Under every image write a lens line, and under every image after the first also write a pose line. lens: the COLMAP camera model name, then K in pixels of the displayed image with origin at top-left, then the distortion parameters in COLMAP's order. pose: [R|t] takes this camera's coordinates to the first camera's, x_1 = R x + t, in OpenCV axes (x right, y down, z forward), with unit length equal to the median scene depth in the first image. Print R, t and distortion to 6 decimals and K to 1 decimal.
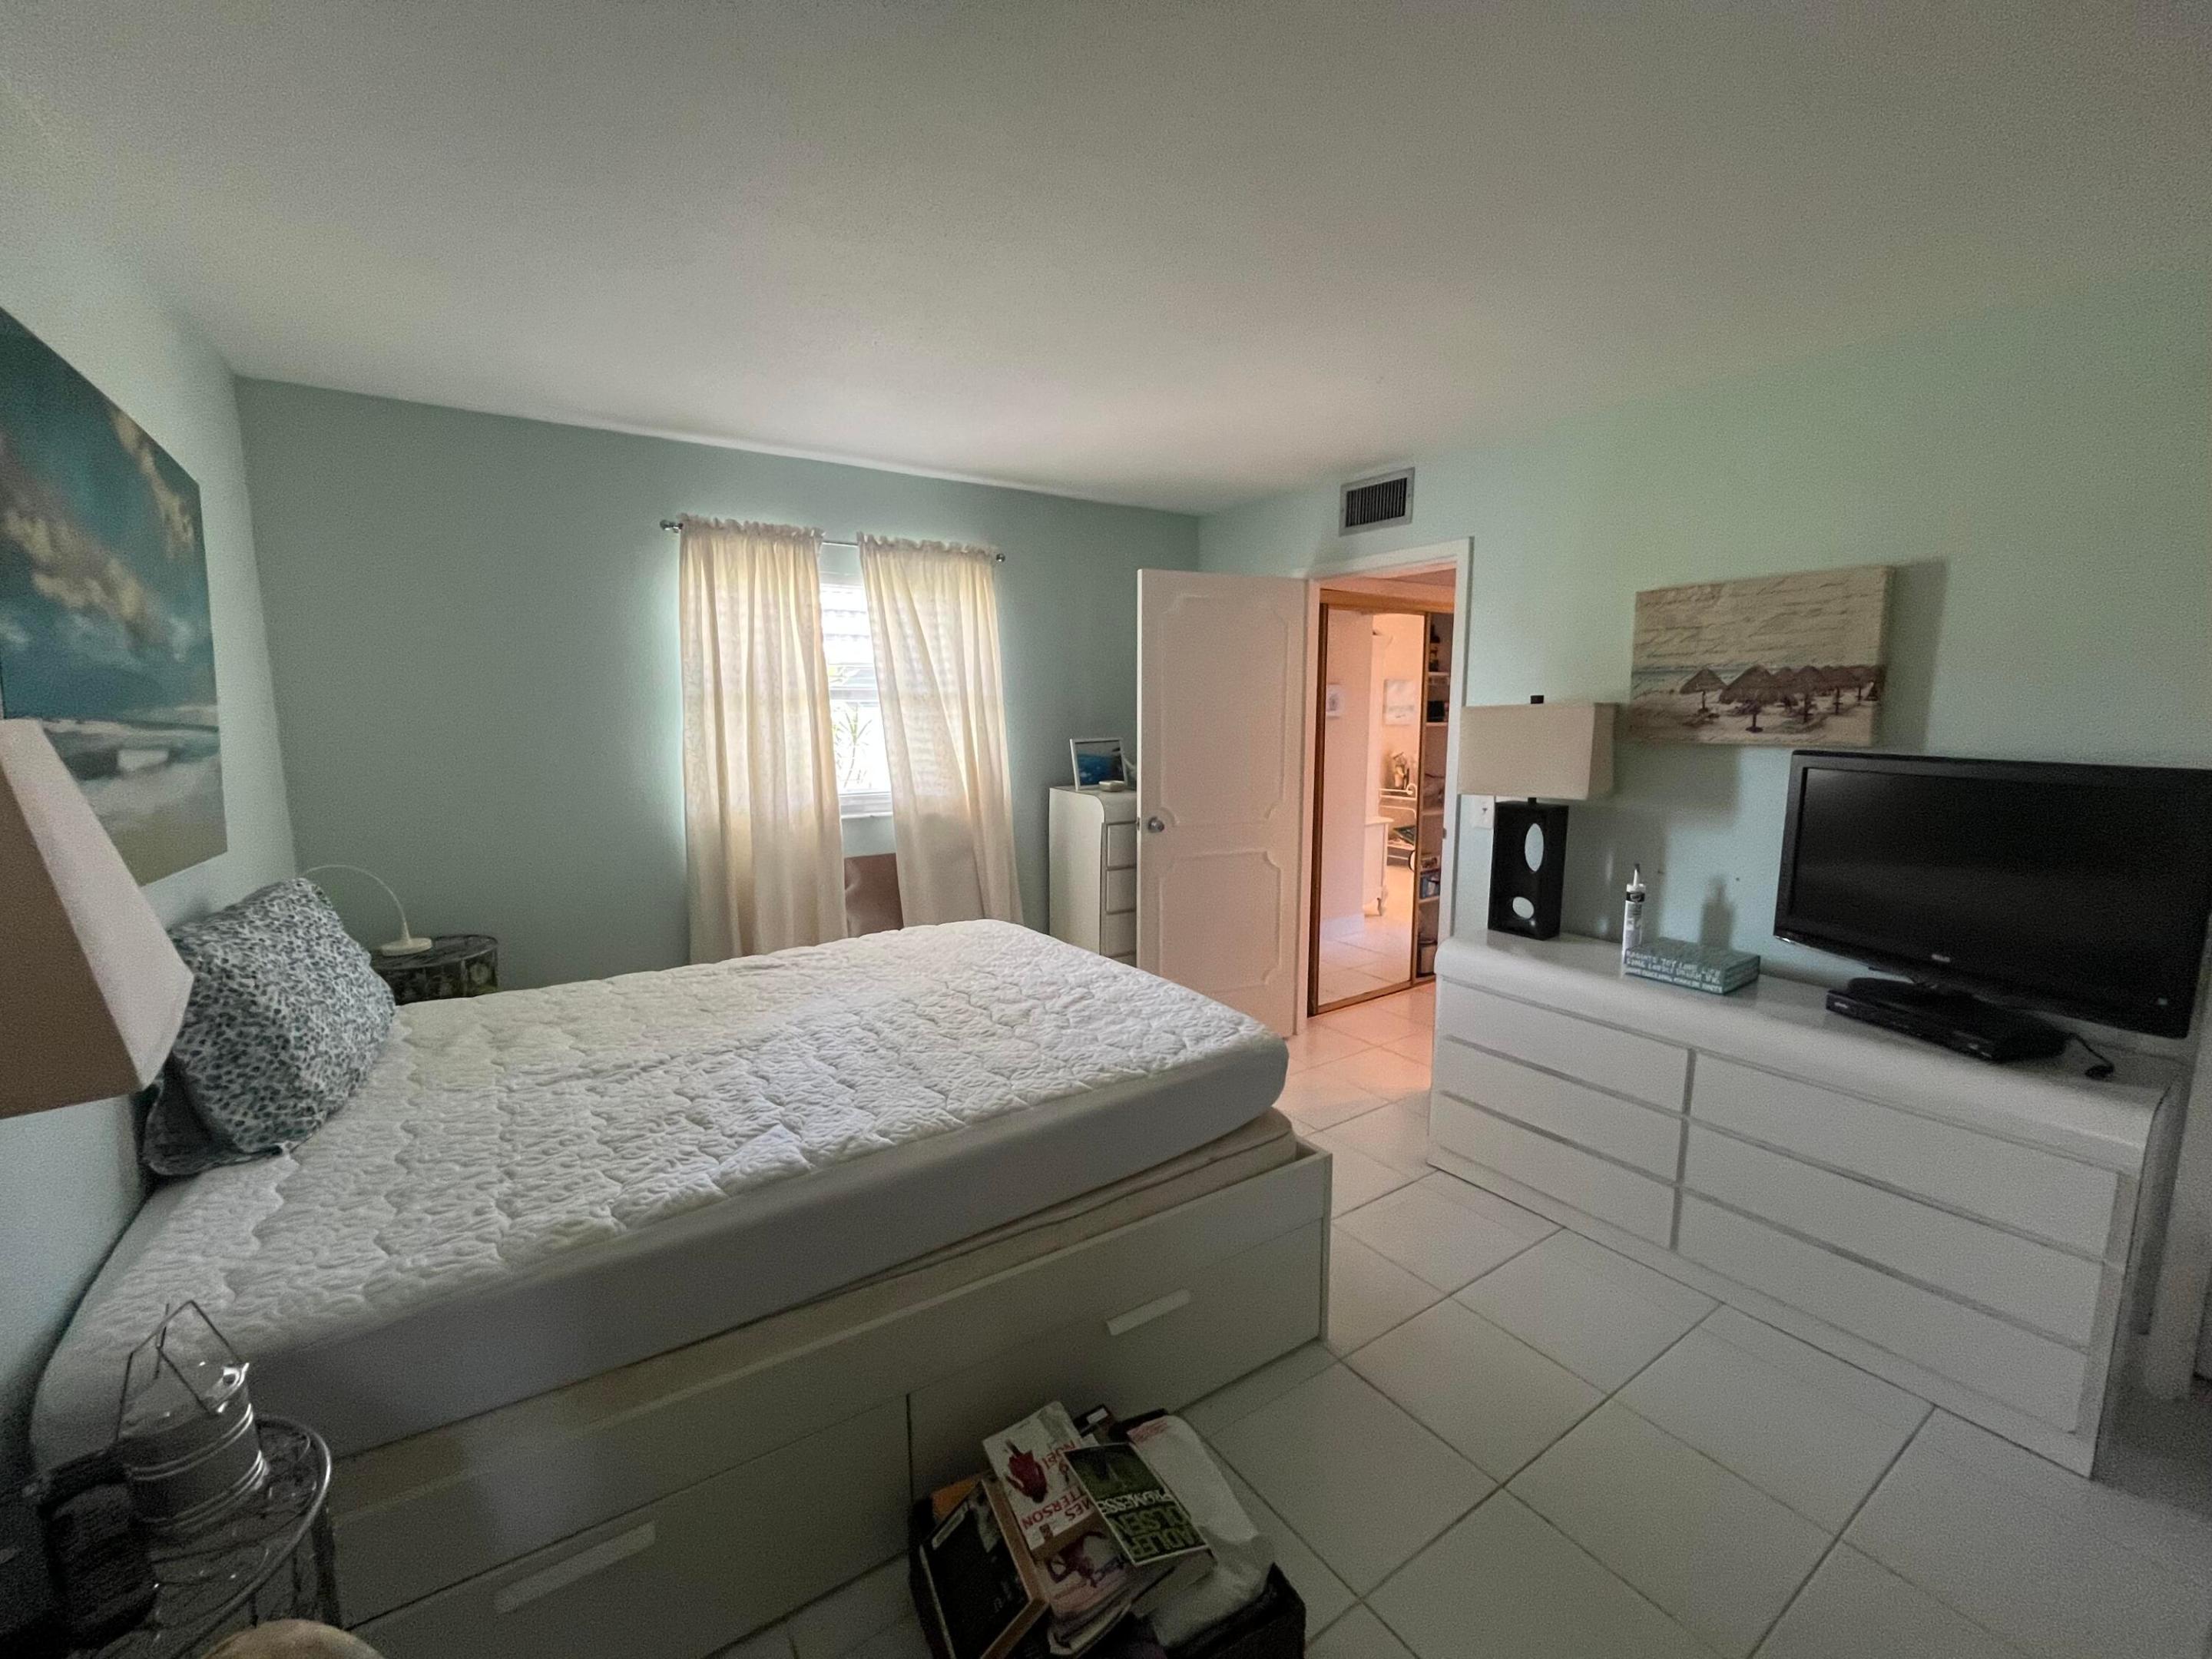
lens RADIAL K [[902.0, 0, 1096.2], [0, 902.0, 835.3], [0, 0, 1]] dist [-0.002266, -0.000313]
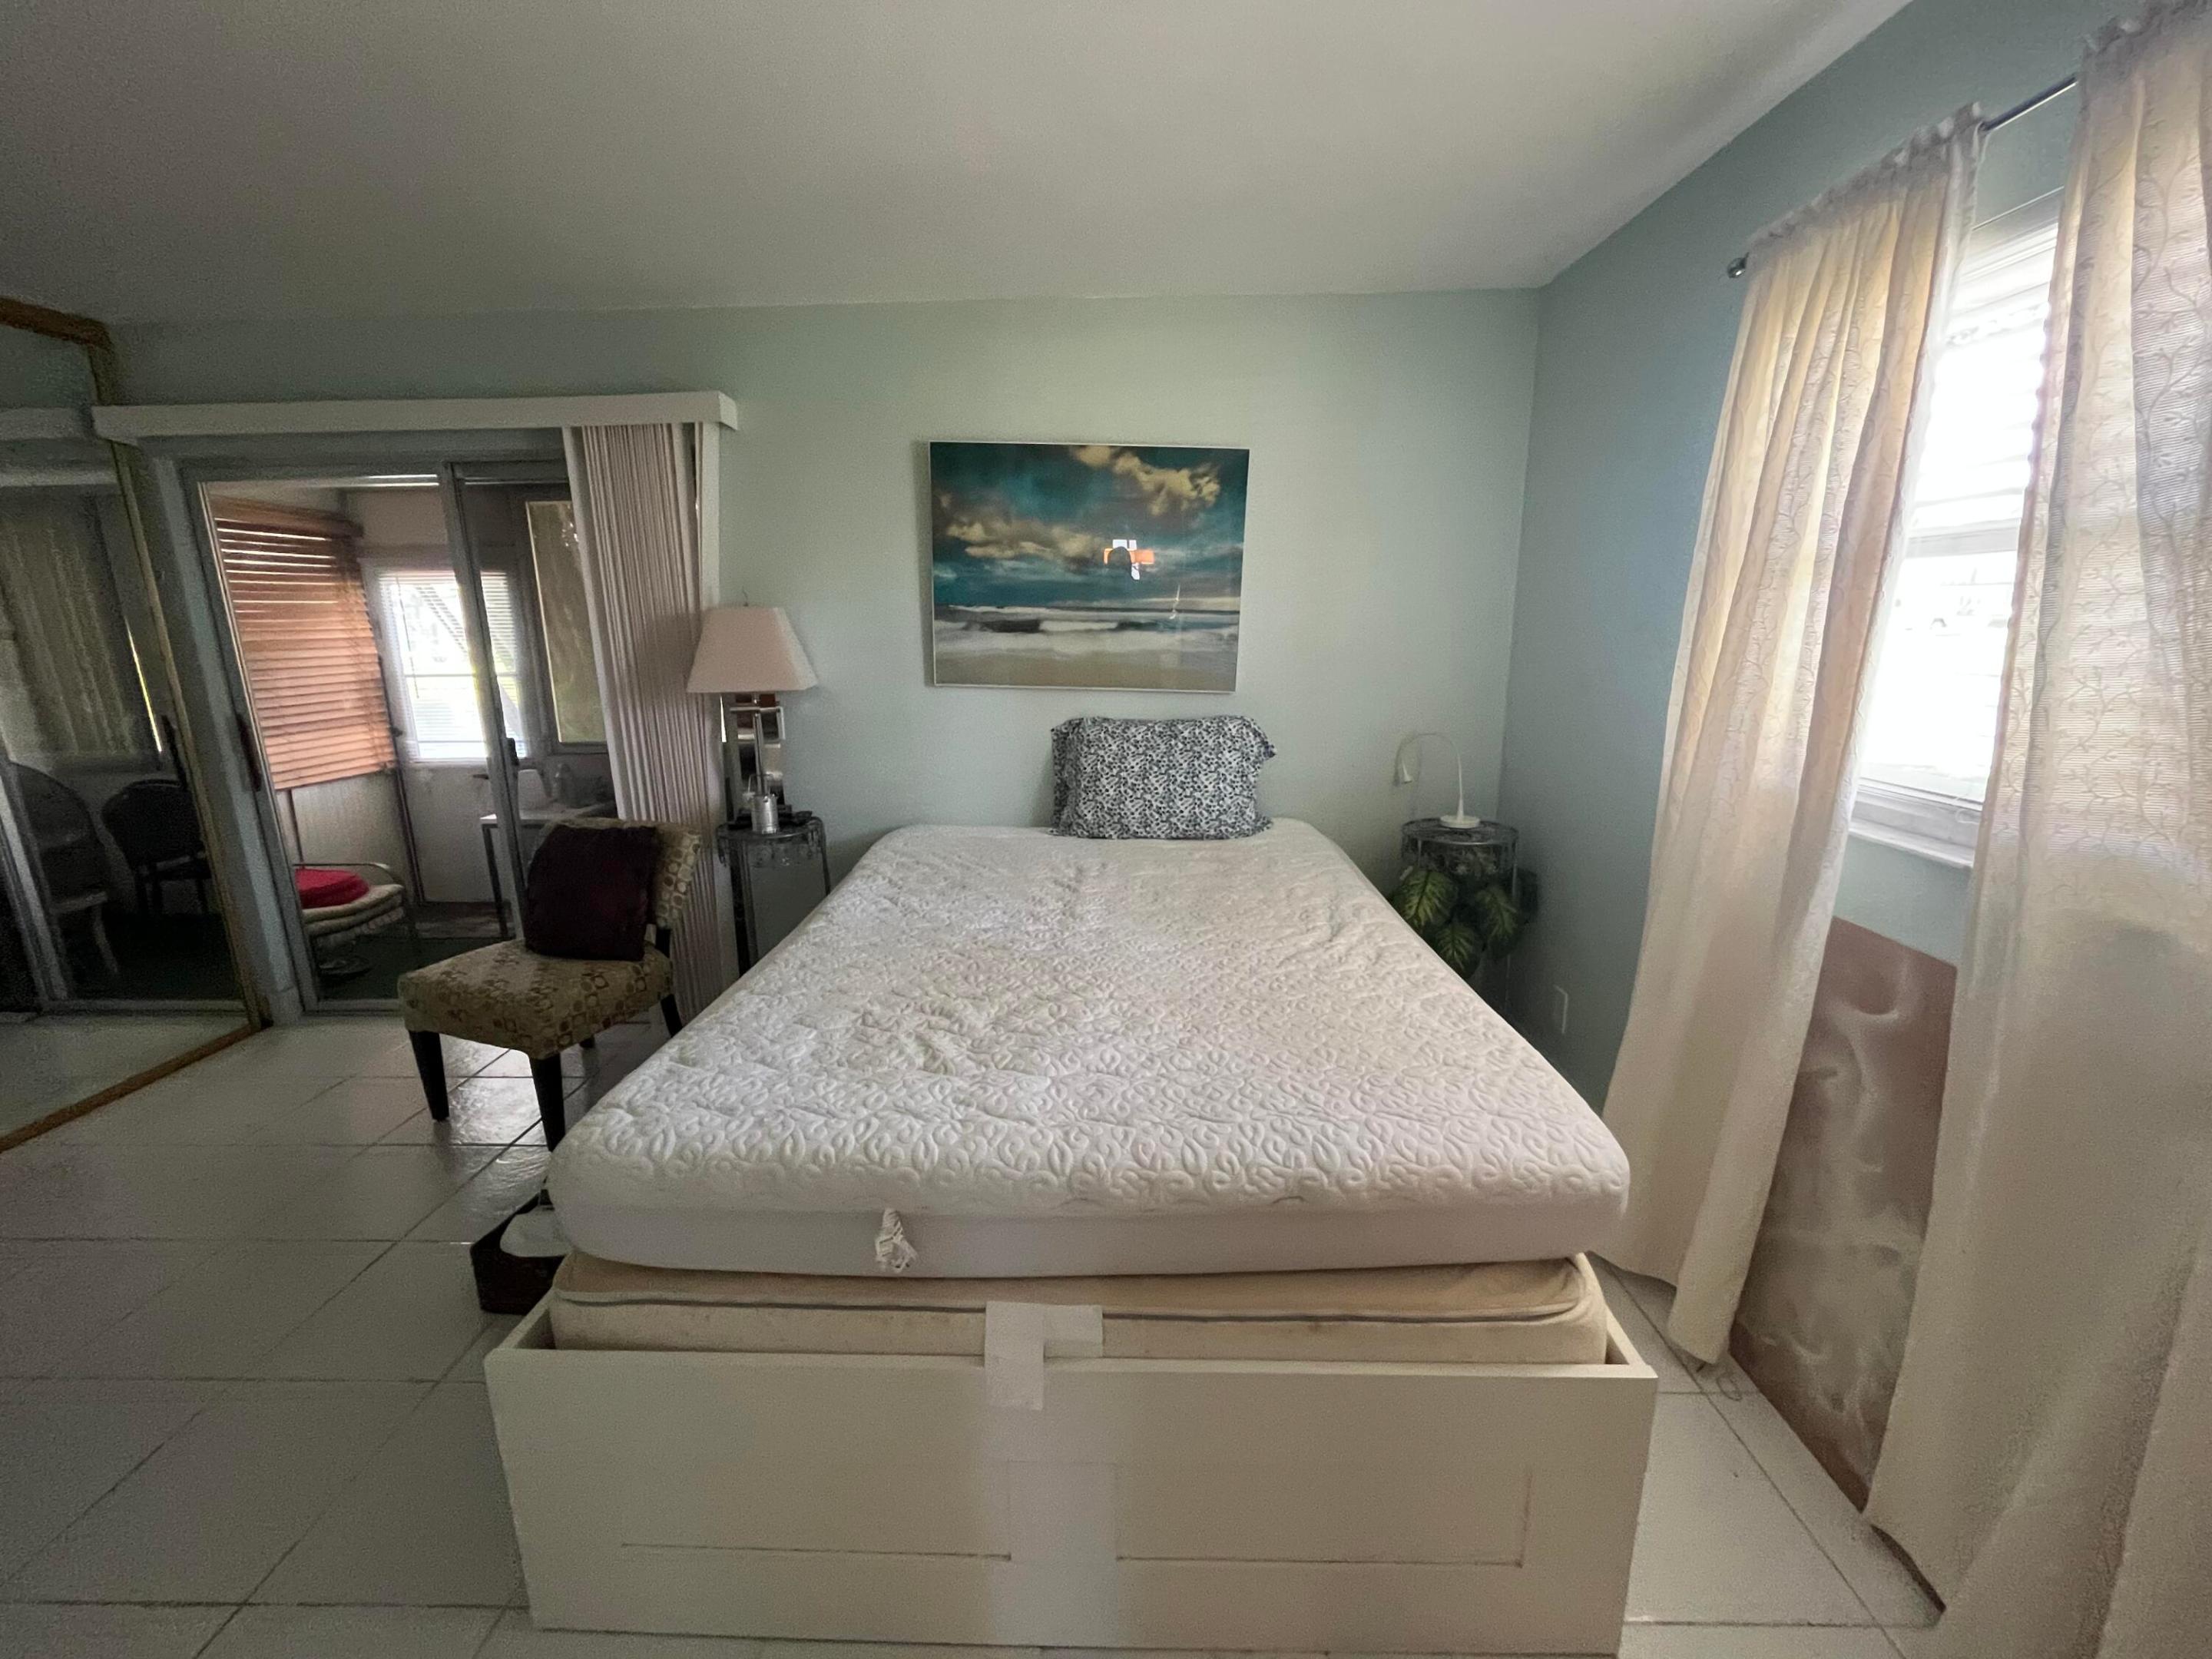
lens RADIAL K [[902.0, 0, 1094.4], [0, 902.0, 843.0], [0, 0, 1]] dist [-0.002266, -0.000313]
pose [[-0.589709, 0.201641, -0.782039, 0.395158], [-0.096312, 0.943861, 0.315991, -0.175306], [0.801852, 0.261662, -0.537183, 1.462900]]
